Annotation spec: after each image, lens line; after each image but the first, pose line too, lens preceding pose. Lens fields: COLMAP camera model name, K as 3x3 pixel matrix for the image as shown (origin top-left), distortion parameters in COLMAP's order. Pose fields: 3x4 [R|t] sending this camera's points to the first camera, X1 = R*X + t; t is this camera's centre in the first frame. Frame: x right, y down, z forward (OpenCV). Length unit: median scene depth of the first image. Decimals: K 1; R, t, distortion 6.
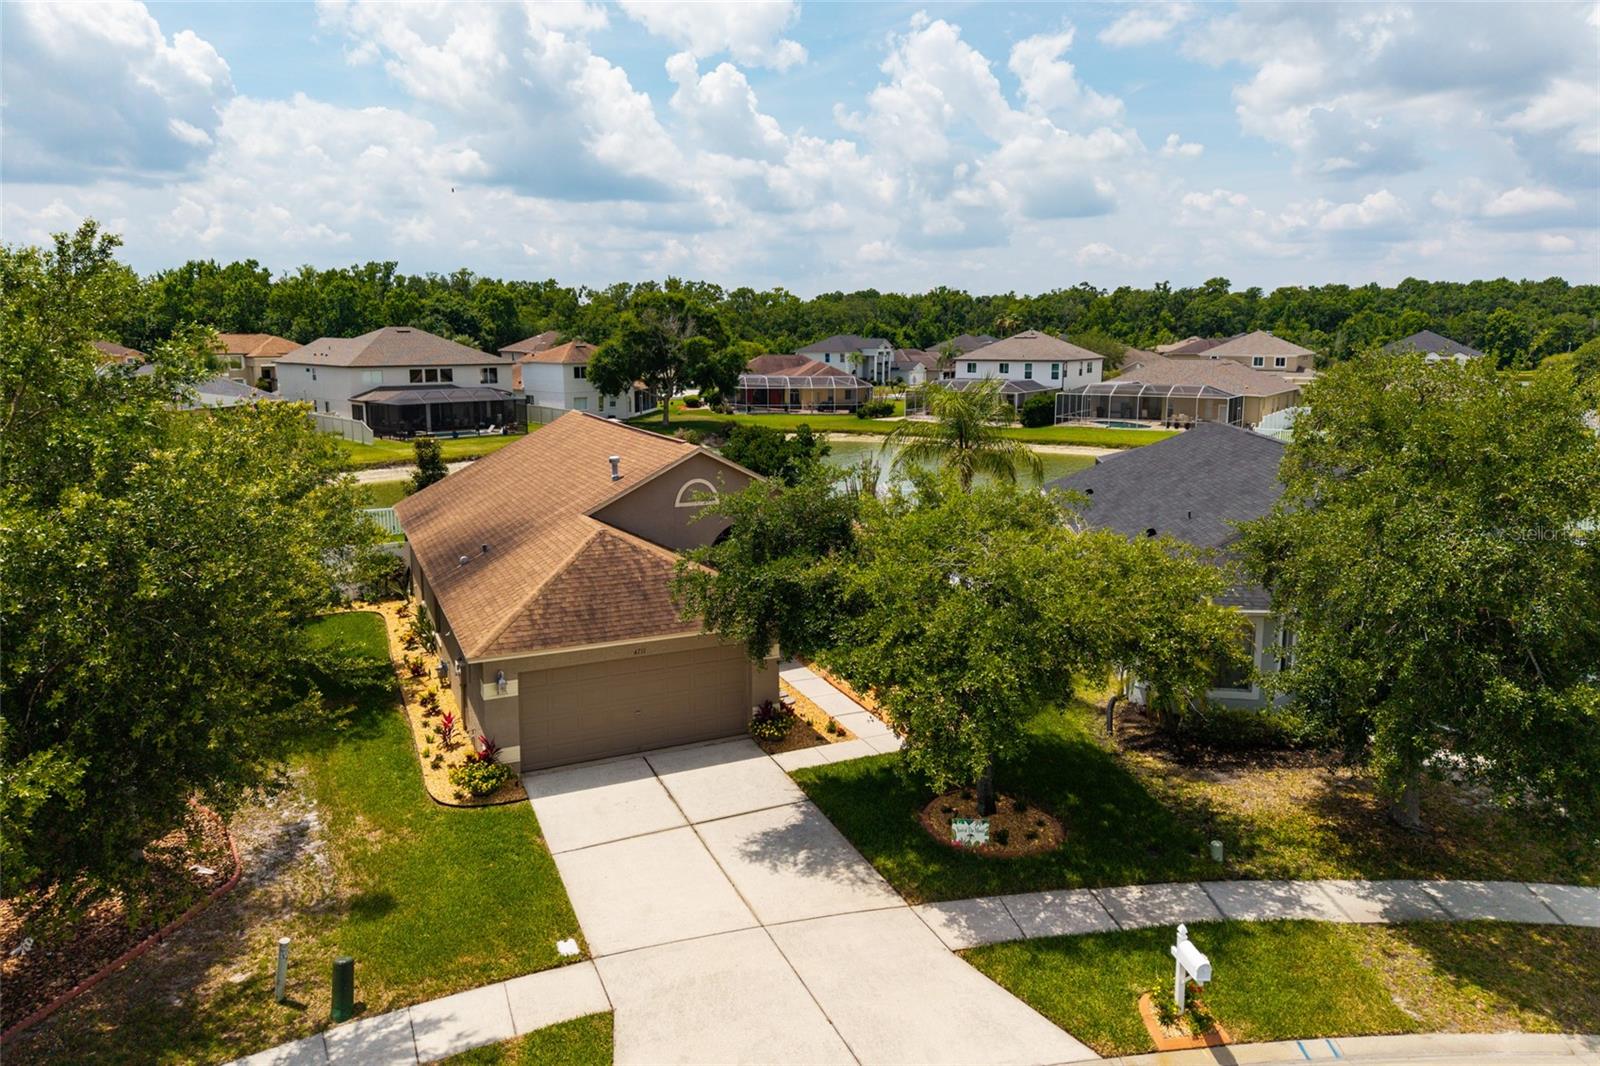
lens RADIAL K [[1056.8, 0, 806.6], [0, 1056.8, 526.3], [0, 0, 1]] dist [0.059193, -0.044500]
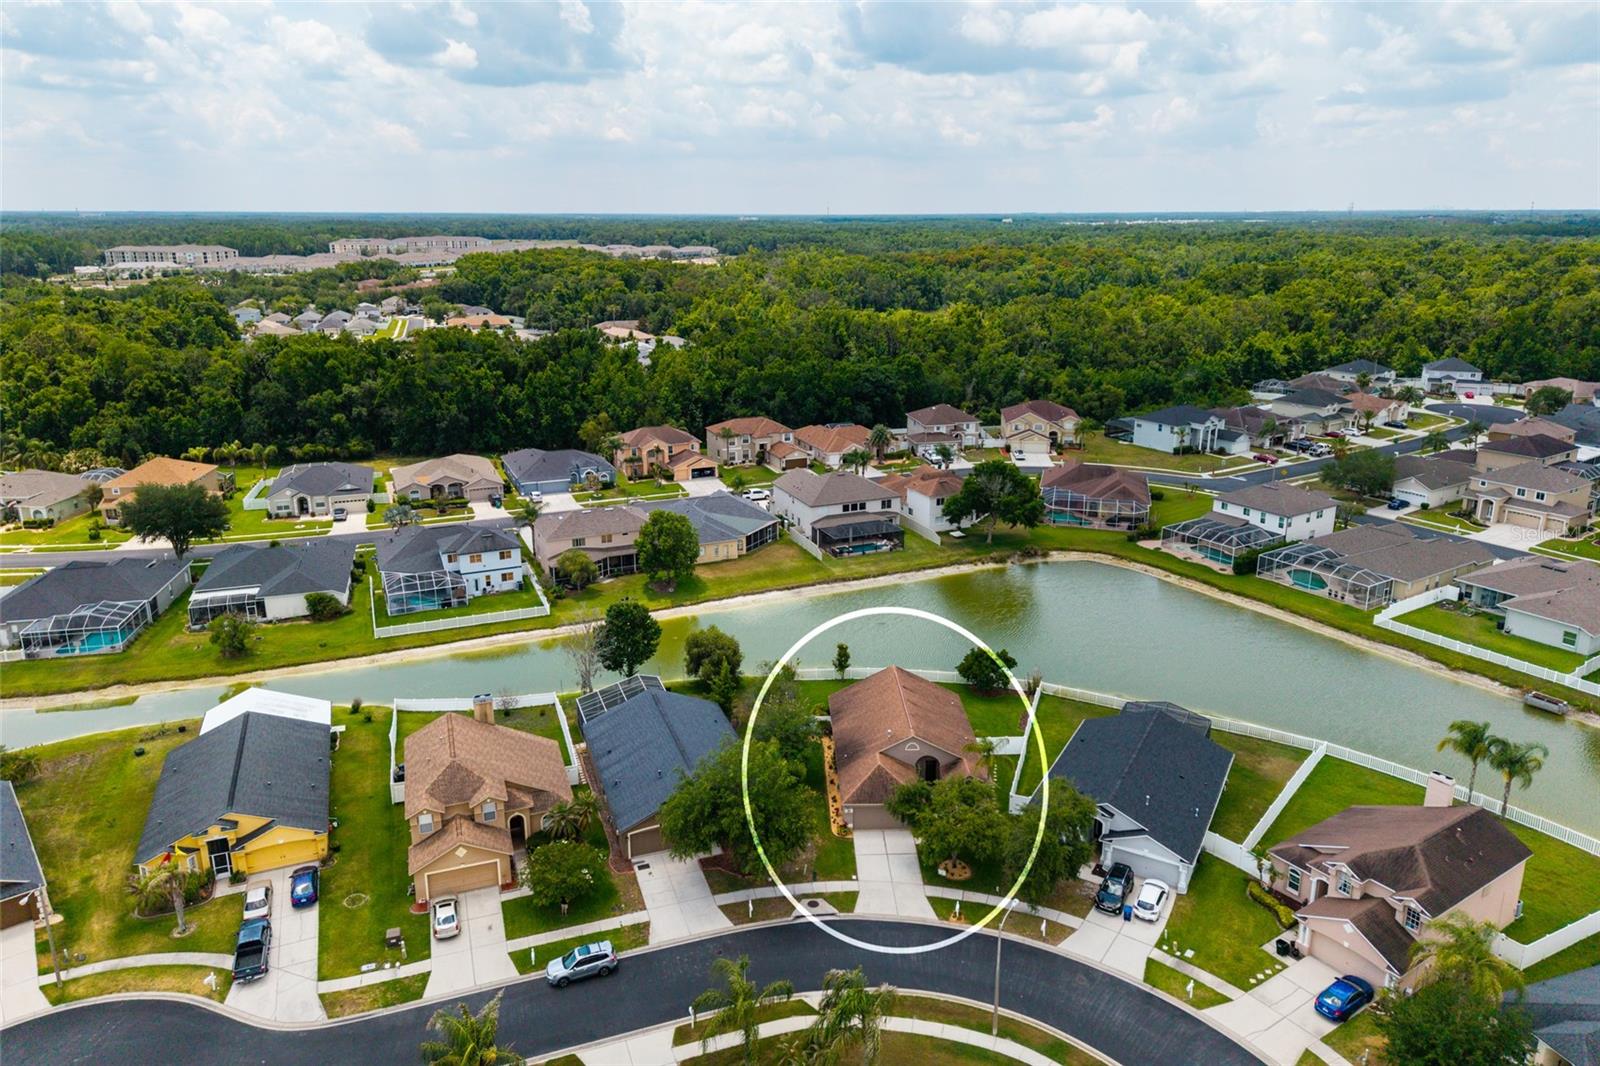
lens RADIAL K [[1056.8, 0, 802.0], [0, 1056.8, 520.3], [0, 0, 1]] dist [0.059193, -0.044500]
pose [[0.921388, 0.104610, -0.374300, 0.203252], [-0.067337, 0.991498, 0.111347, -0.295699], [0.382765, -0.077389, 0.920598, -0.583910]]
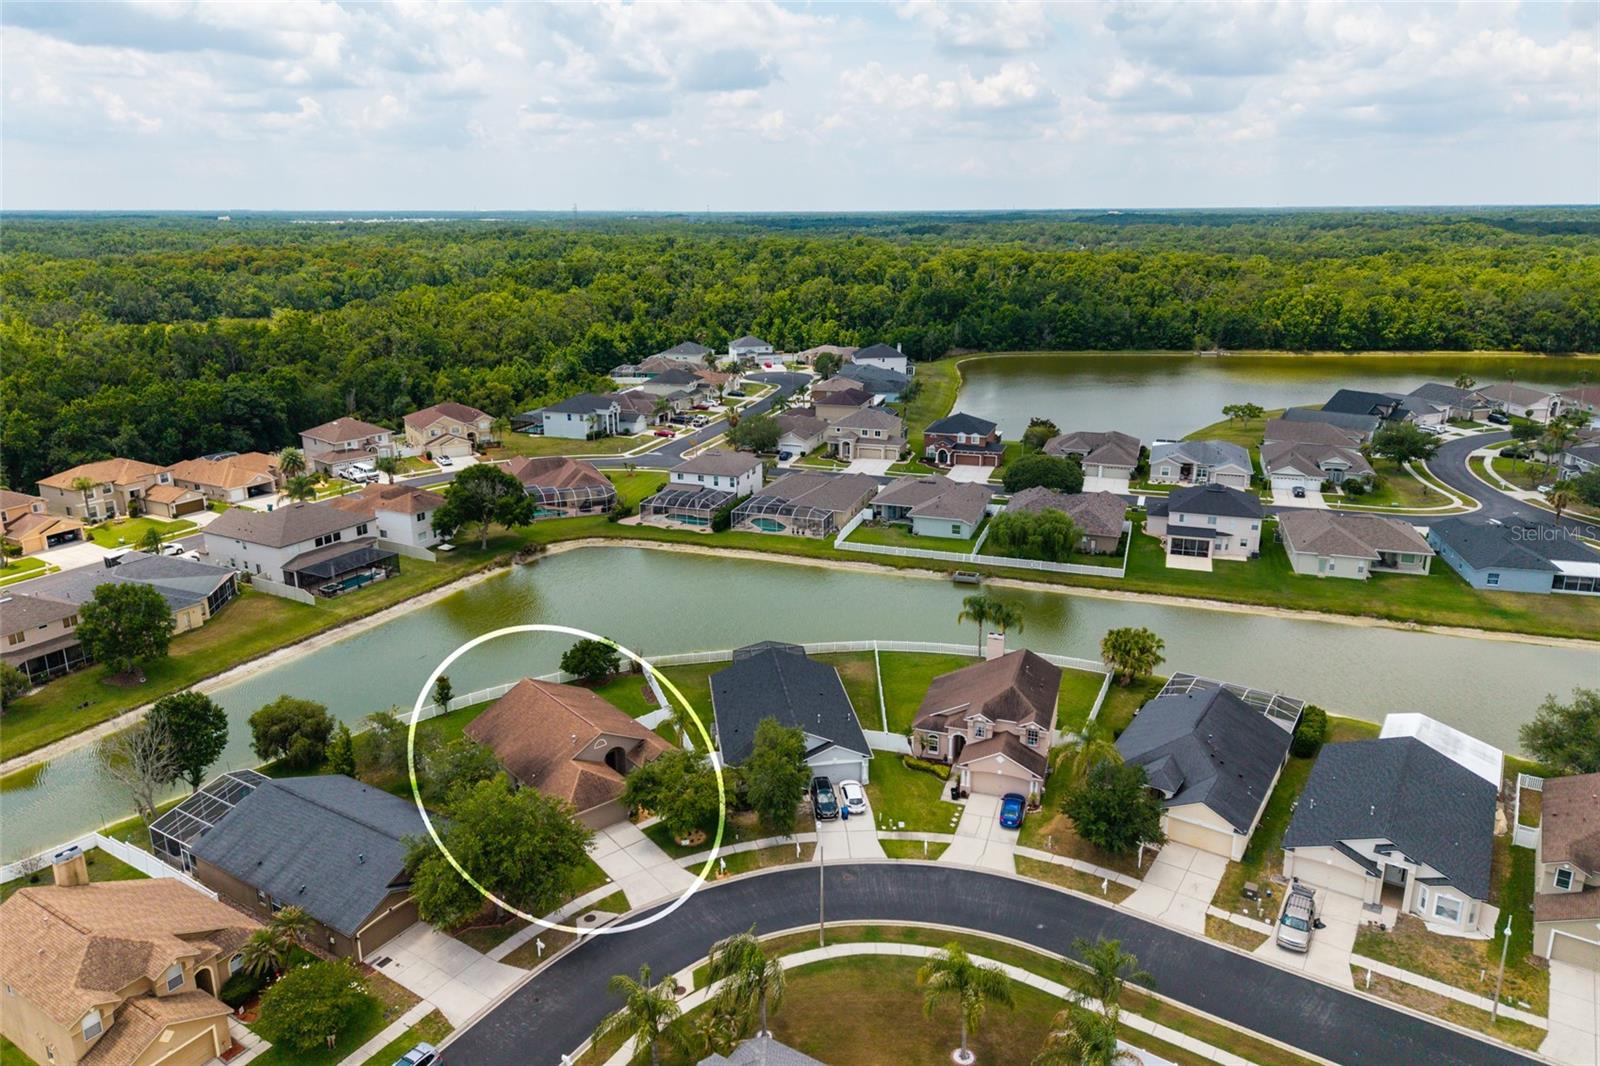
lens RADIAL K [[1056.8, 0, 806.2], [0, 1056.8, 518.0], [0, 0, 1]] dist [0.059193, -0.044500]
pose [[0.963862, -0.080138, 0.254062, -0.074047], [0.054600, 0.992863, 0.106032, -0.288504], [-0.260745, -0.088328, 0.961358, -0.635373]]
